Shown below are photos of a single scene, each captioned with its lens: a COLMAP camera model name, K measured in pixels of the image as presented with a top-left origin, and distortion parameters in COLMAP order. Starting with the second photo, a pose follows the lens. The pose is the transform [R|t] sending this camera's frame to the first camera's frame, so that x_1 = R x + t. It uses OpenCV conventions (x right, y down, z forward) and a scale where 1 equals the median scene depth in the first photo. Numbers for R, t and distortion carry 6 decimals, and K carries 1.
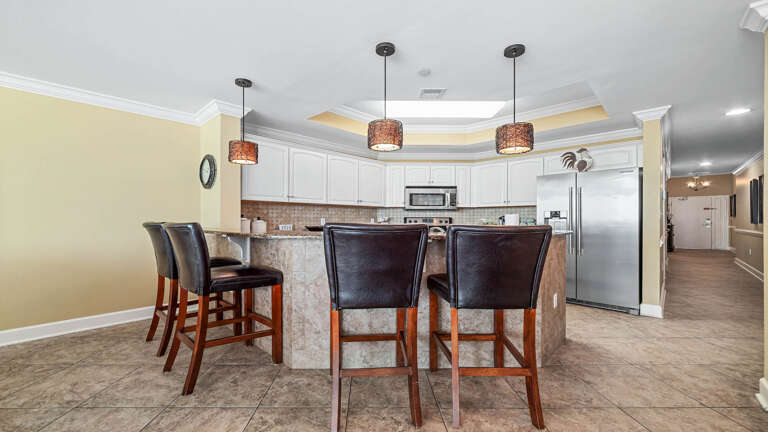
lens RADIAL K [[291.4, 0, 380.4], [0, 291.4, 218.9], [0, 0, 1]] dist [-0.006836, 0.001397]
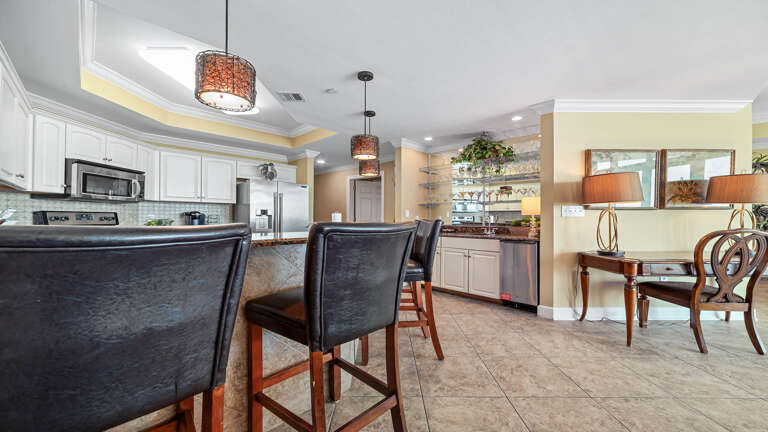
lens RADIAL K [[291.4, 0, 386.0], [0, 291.4, 218.0], [0, 0, 1]] dist [-0.006836, 0.001397]
pose [[-0.020917, -0.009783, 0.999733, -0.507164], [-0.013369, 0.999865, 0.009505, -0.007683], [-0.999692, -0.013166, -0.021045, 0.387134]]
